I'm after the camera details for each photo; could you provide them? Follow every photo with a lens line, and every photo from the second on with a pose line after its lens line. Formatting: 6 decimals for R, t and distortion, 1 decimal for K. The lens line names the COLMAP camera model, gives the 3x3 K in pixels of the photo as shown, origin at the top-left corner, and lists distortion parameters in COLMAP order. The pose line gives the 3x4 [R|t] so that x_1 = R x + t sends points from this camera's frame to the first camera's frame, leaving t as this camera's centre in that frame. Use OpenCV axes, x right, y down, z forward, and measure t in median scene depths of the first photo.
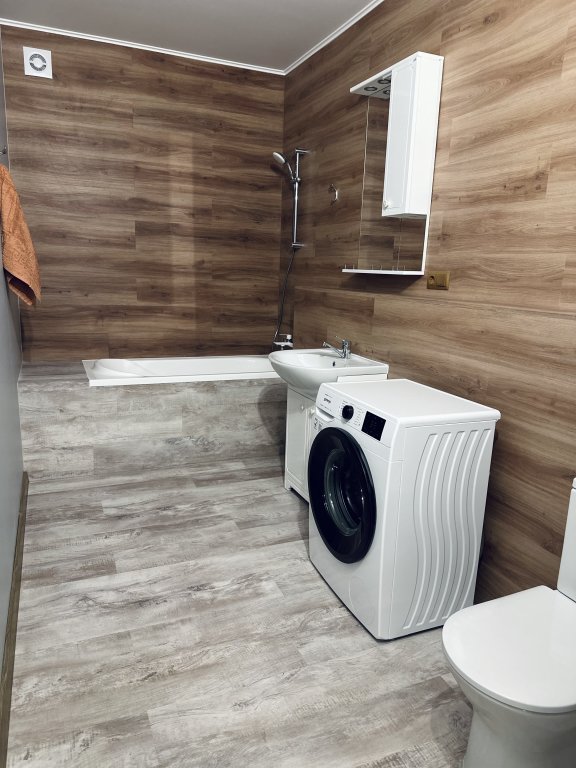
lens RADIAL K [[539.9, 0, 286.6], [0, 539.9, 385.2], [0, 0, 1]] dist [0.170743, -0.335175]
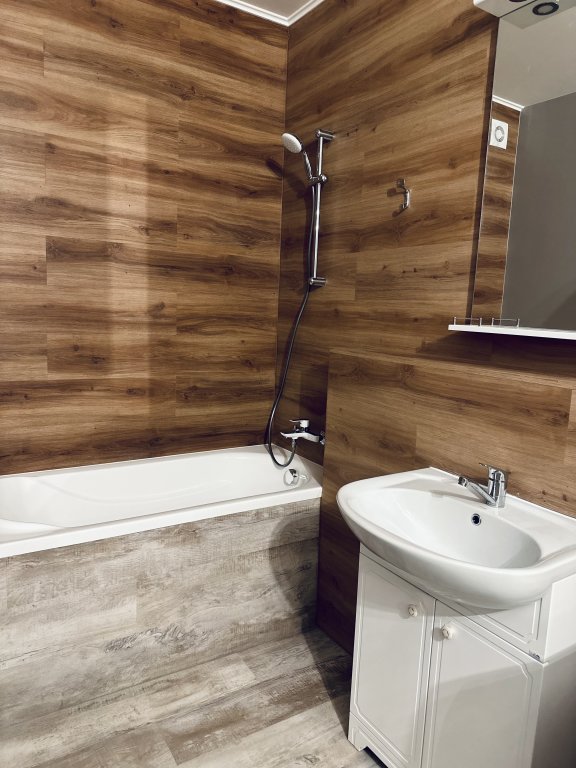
lens RADIAL K [[543.9, 0, 288.0], [0, 543.9, 384.0], [0, 0, 1]] dist [0.107231, -0.149566]
pose [[0.987429, -0.014871, 0.157363, -0.118566], [0.025258, 0.997617, -0.064212, -0.100664], [-0.156033, 0.067379, 0.985451, 0.398937]]
